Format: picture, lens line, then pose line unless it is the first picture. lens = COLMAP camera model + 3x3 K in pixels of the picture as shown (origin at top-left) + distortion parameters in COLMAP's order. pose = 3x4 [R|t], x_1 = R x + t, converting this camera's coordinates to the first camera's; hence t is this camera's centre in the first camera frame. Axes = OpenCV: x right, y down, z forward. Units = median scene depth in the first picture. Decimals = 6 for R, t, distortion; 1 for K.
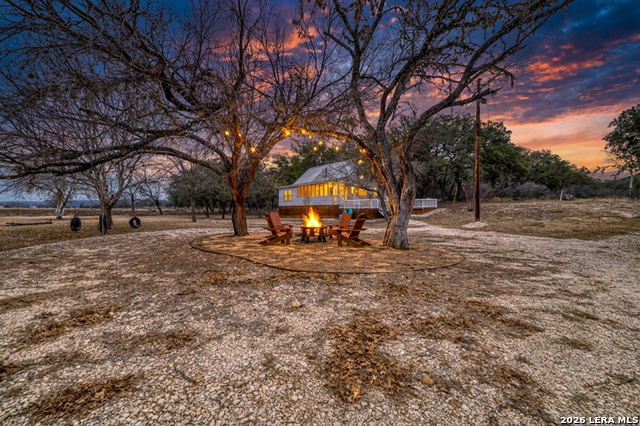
lens RADIAL K [[274.3, 0, 320.8], [0, 274.3, 209.6], [0, 0, 1]] dist [0.000034, 0.000068]
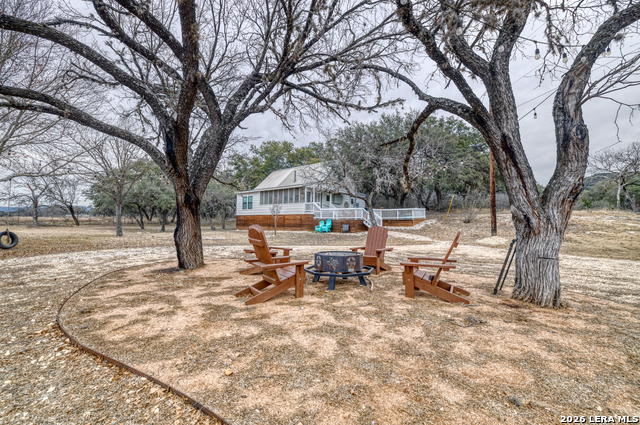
lens RADIAL K [[274.3, 0, 320.8], [0, 274.3, 209.1], [0, 0, 1]] dist [0.000034, 0.000068]
pose [[0.984829, 0.012203, 0.173100, -0.051328], [-0.005597, 0.999239, -0.038597, -0.001315], [-0.173439, 0.037042, 0.984148, 0.160383]]
